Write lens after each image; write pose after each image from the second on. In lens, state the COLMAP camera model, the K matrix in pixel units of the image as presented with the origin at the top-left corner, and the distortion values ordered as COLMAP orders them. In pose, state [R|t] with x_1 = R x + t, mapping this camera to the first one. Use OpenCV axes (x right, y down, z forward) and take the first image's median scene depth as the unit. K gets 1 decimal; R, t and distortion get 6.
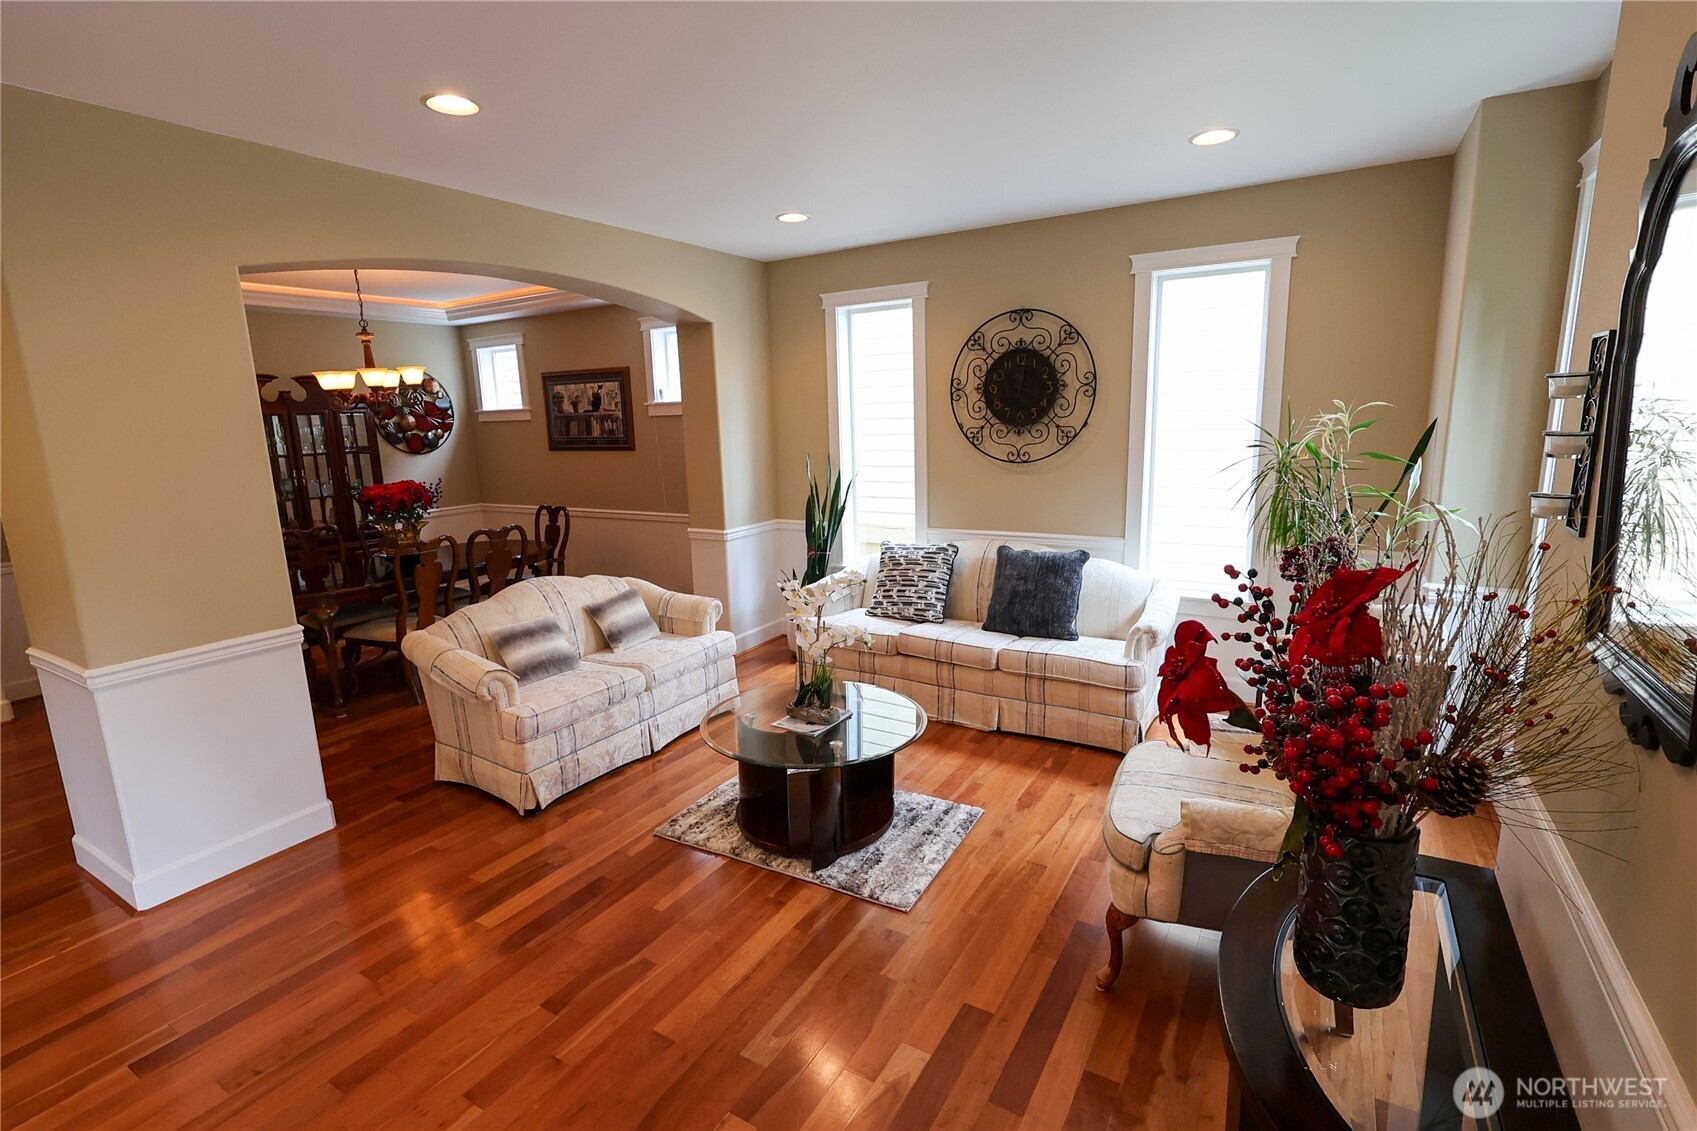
lens RADIAL K [[779.8, 0, 855.7], [0, 779.8, 560.8], [0, 0, 1]] dist [-0.007807, 0.003225]
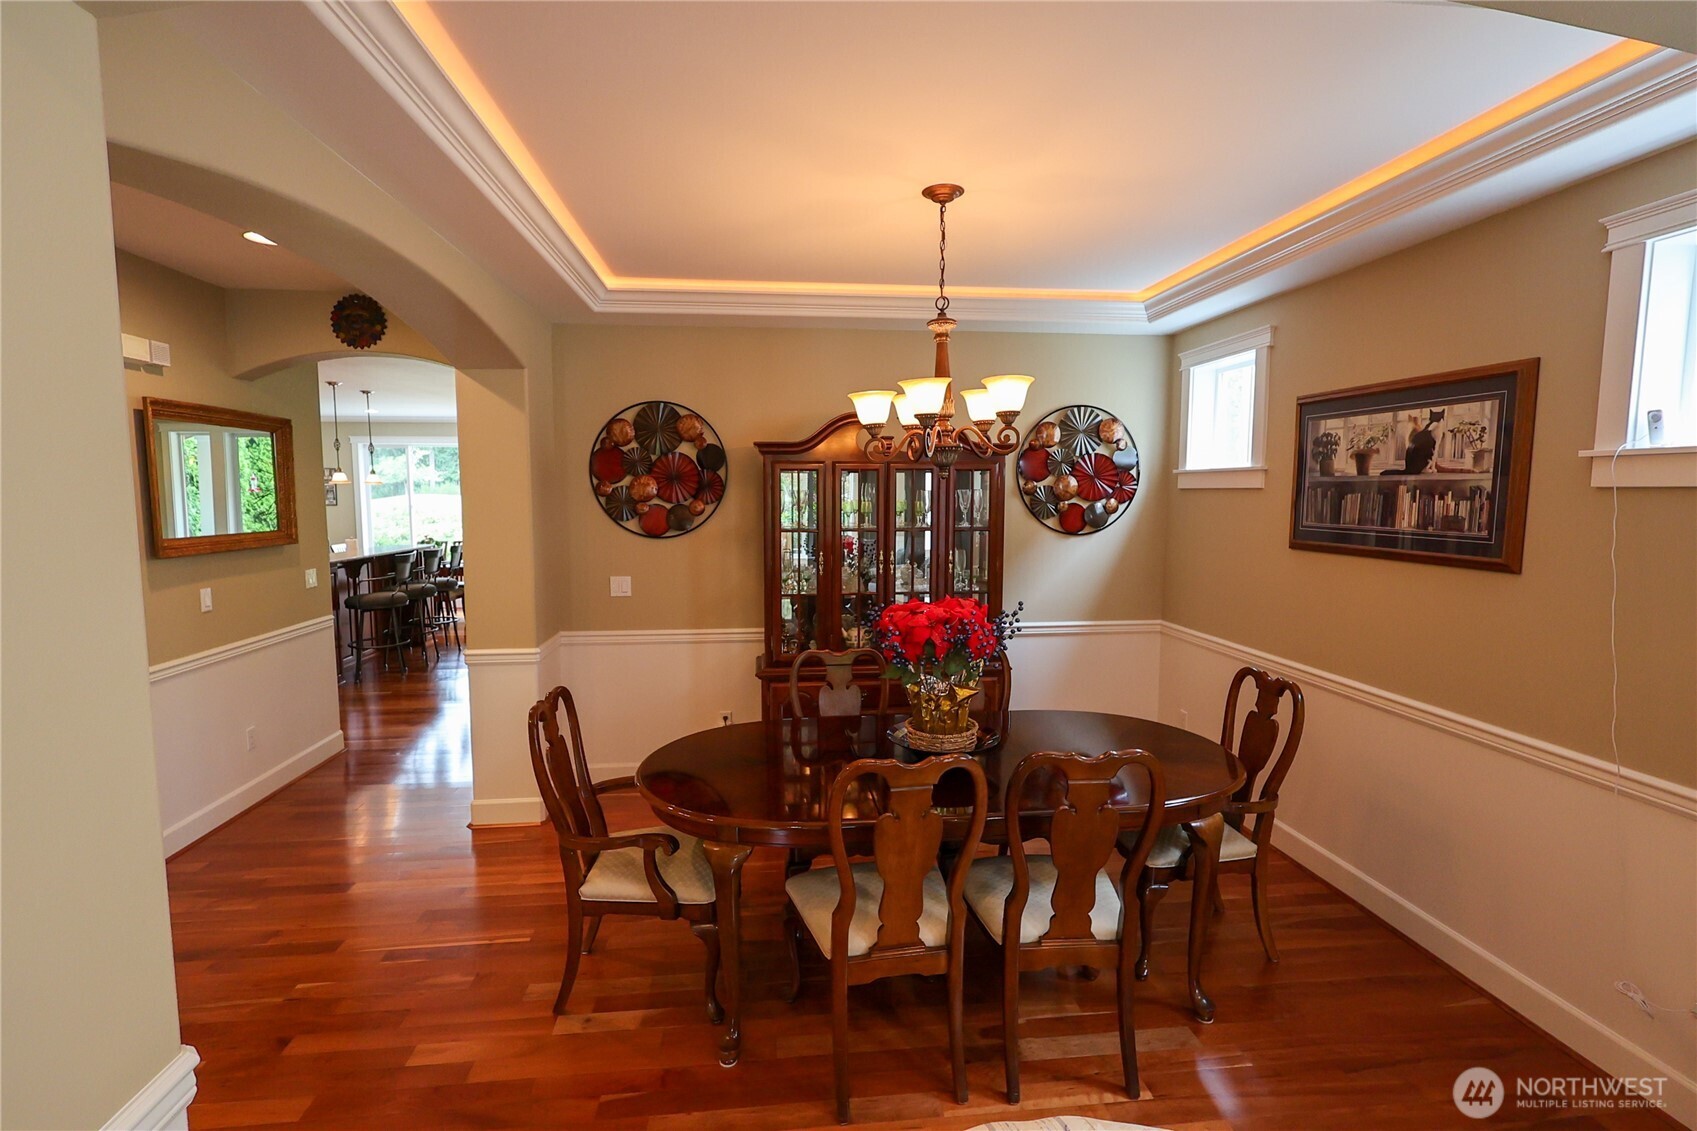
lens RADIAL K [[779.8, 0, 835.6], [0, 779.8, 564.7], [0, 0, 1]] dist [-0.007807, 0.003225]
pose [[0.598482, 0.104814, -0.794250, -0.169383], [-0.166936, 0.985958, 0.004323, -0.085416], [0.783551, 0.130001, 0.607576, 0.468722]]
